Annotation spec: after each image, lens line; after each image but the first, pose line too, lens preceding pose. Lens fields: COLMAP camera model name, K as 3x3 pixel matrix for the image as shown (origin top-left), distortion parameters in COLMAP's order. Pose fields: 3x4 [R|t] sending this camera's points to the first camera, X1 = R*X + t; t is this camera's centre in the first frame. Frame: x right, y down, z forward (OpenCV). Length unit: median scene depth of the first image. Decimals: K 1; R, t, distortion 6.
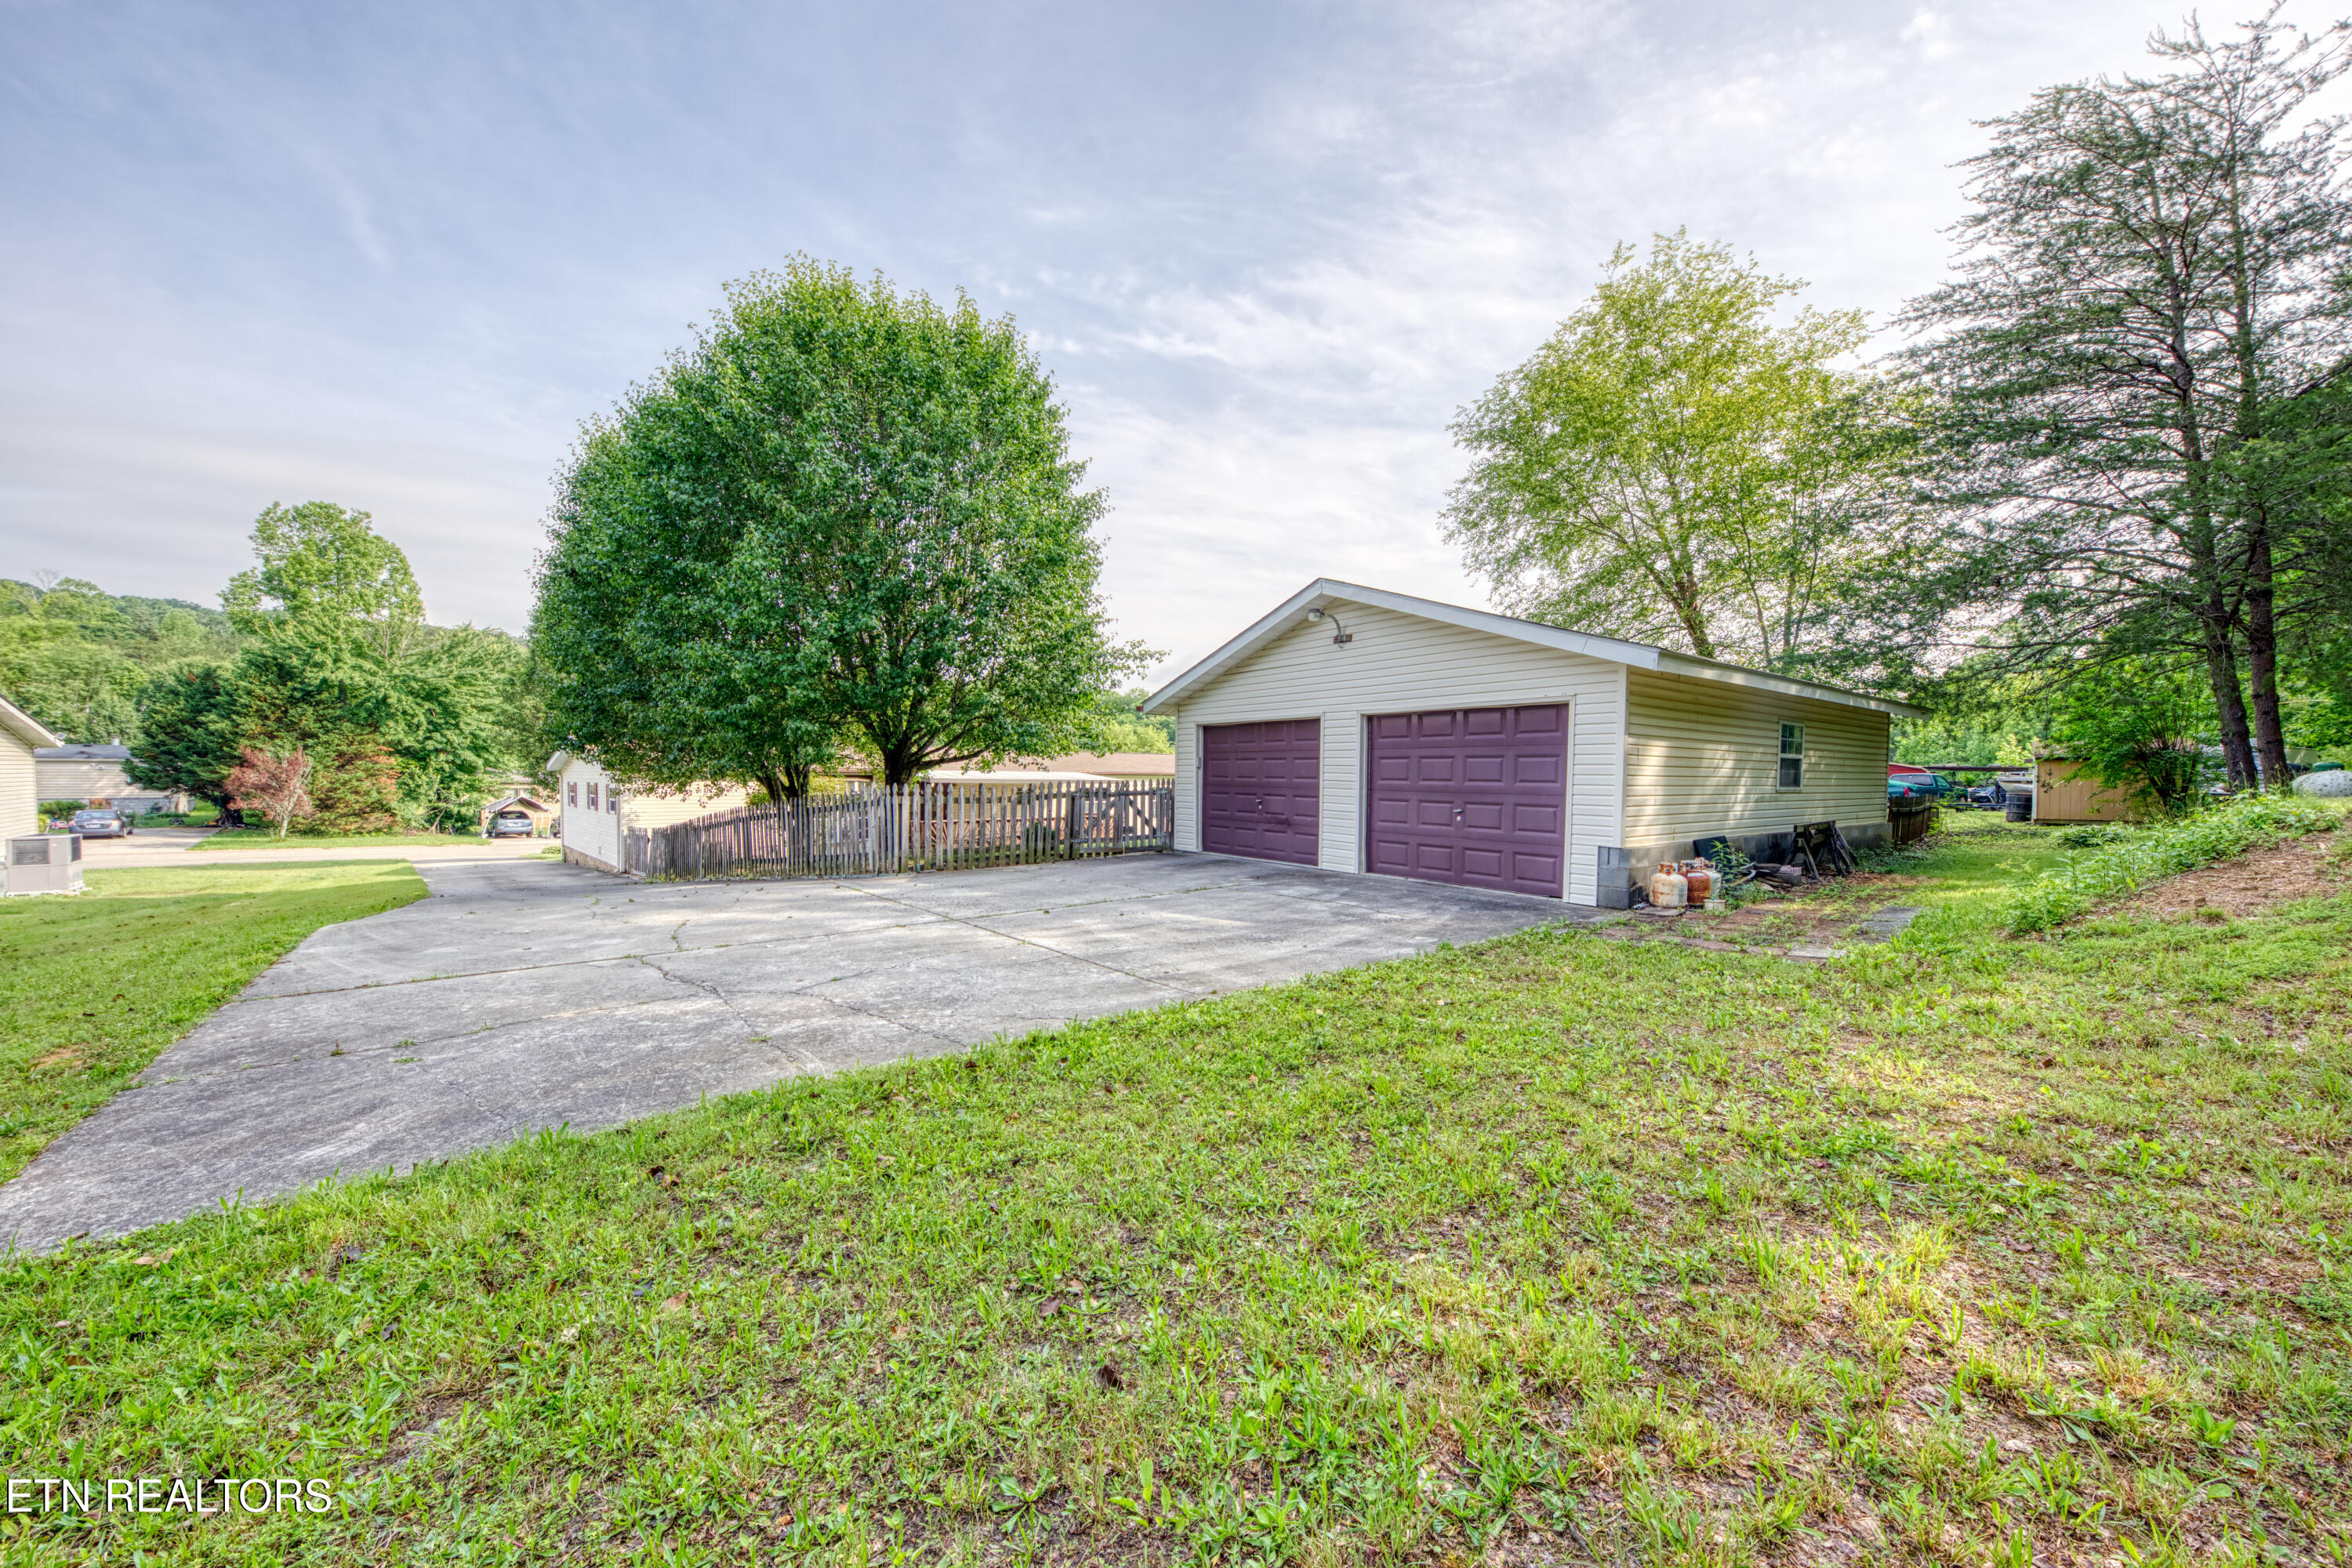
lens RADIAL K [[825.7, 0, 1173.1], [0, 825.7, 776.9], [0, 0, 1]] dist [0.007928, -0.000938]
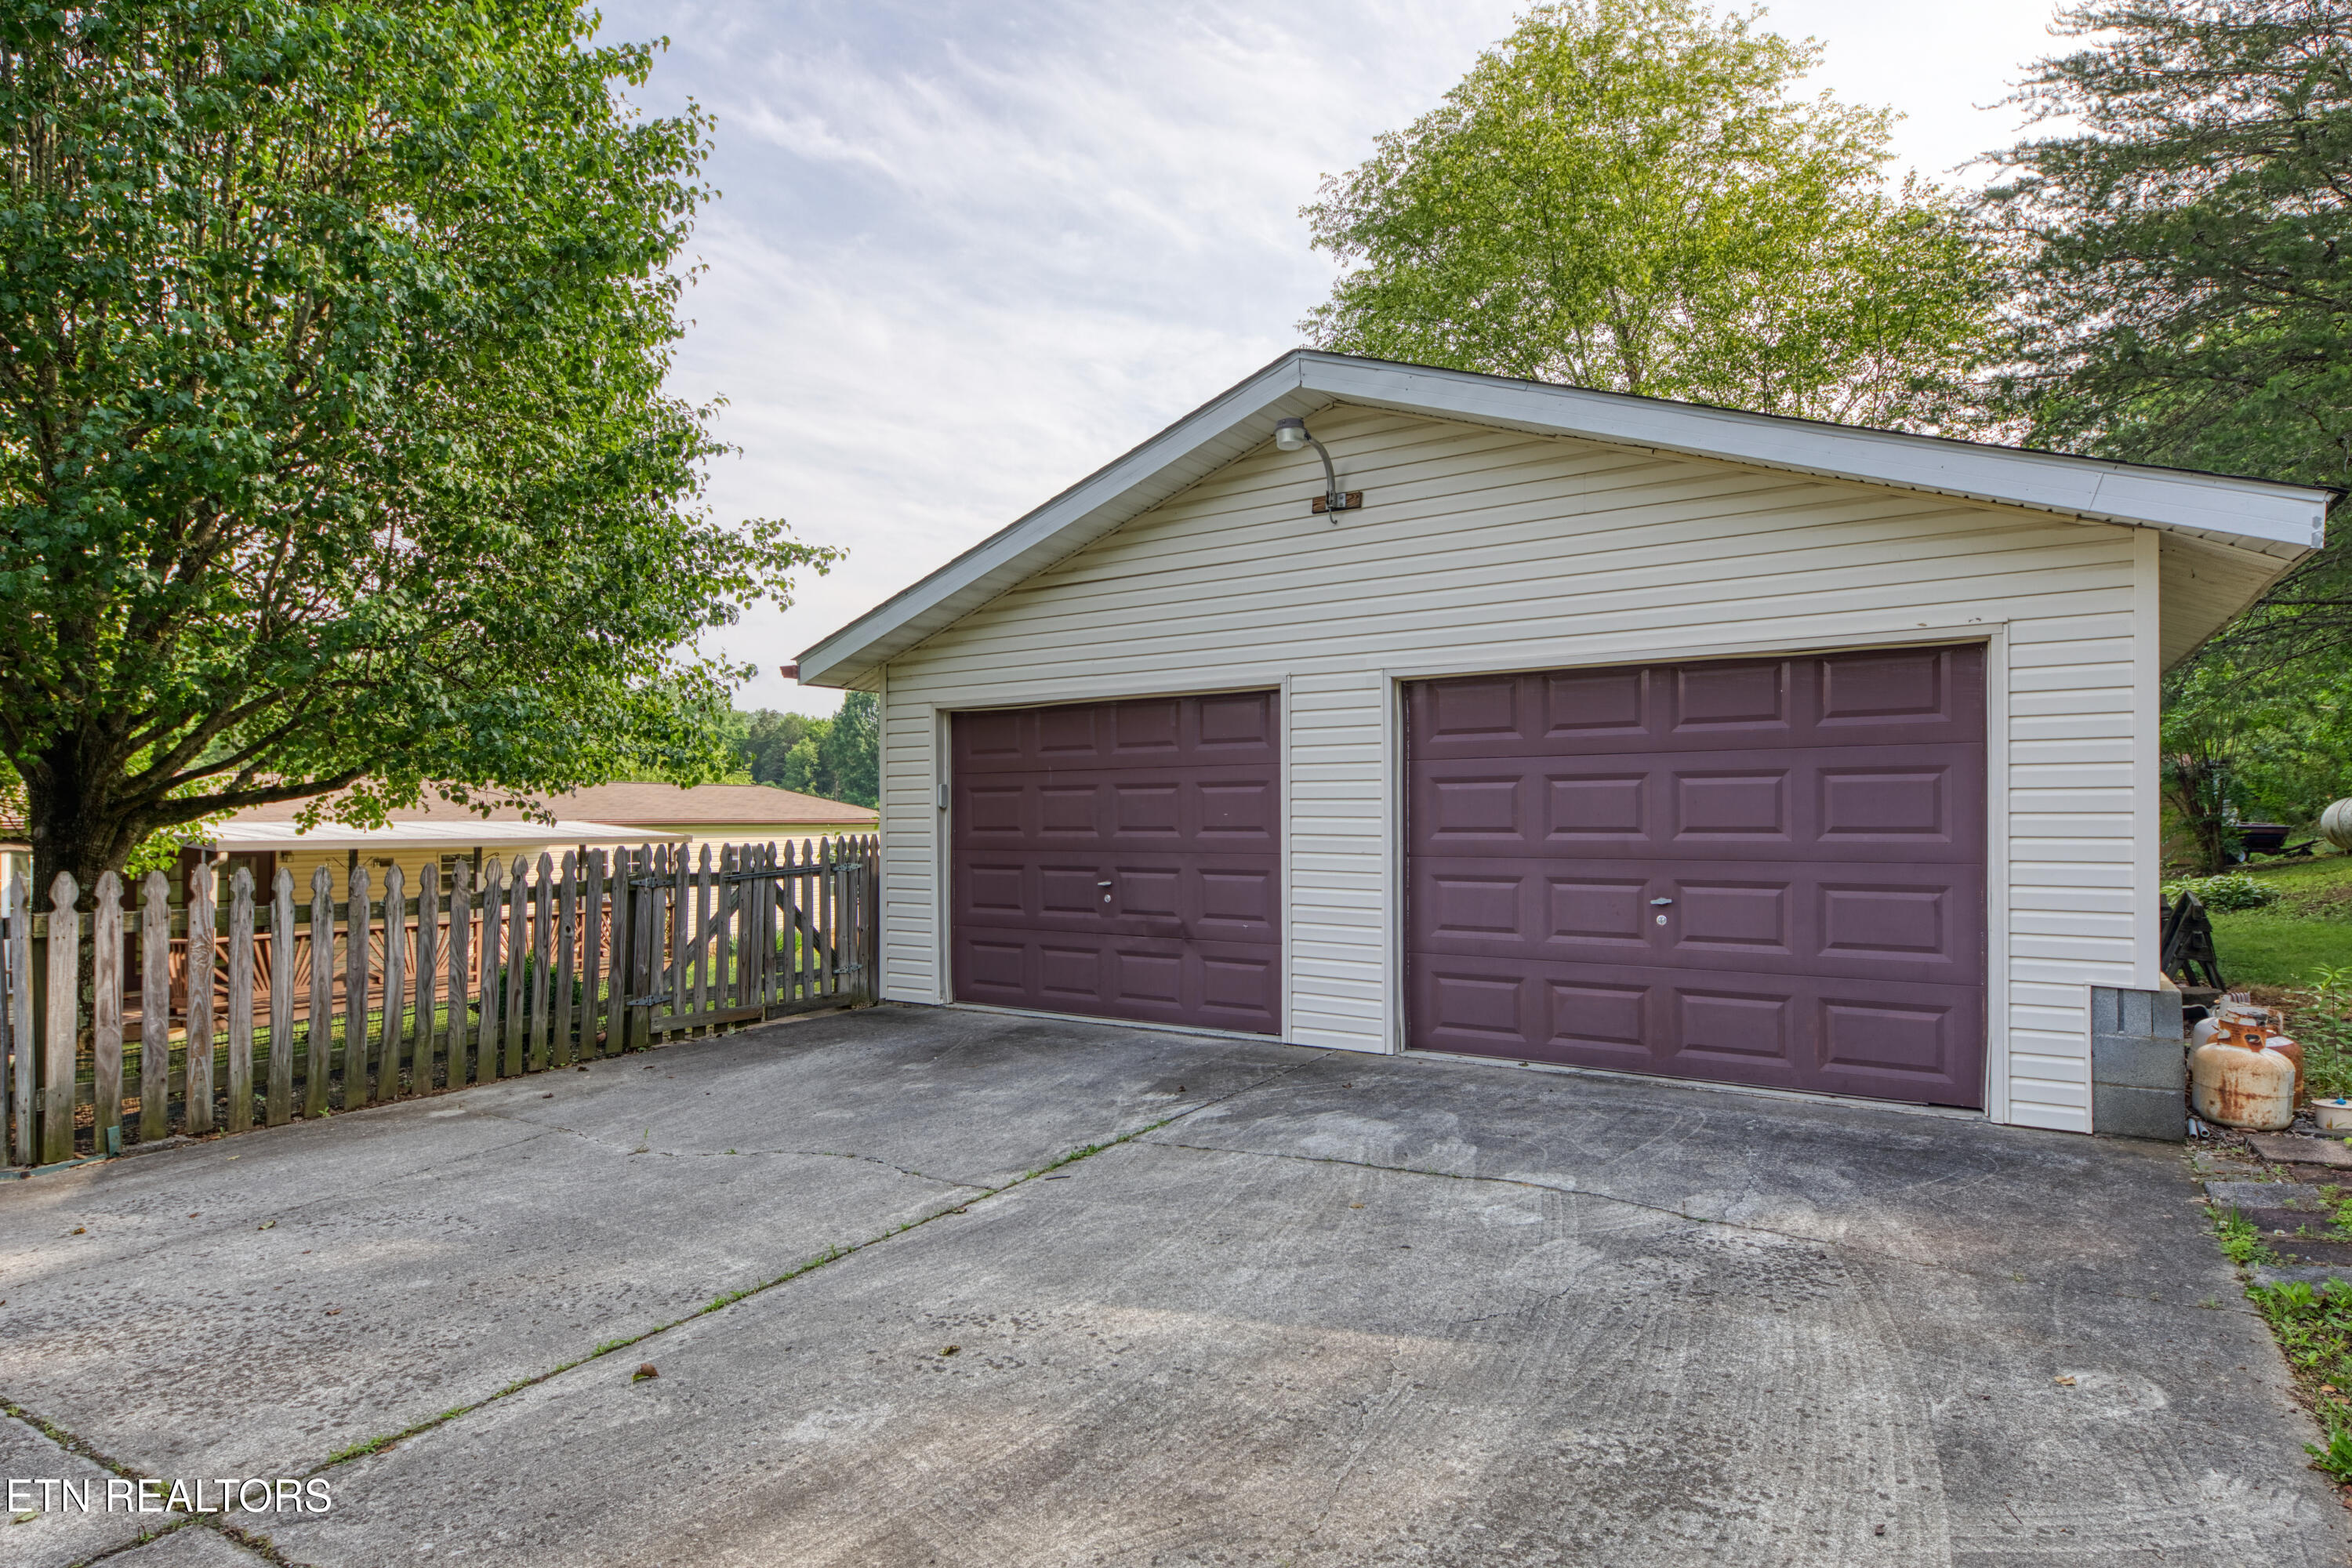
lens RADIAL K [[1264.3, 0, 1180.0], [0, 1264.3, 796.7], [0, 0, 1]] dist [0.018454, 0.001288]
pose [[0.941619, -0.008324, 0.336578, -0.075516], [0.014878, 0.999747, -0.016896, -0.004164], [-0.336352, 0.020917, 0.941504, 0.337718]]
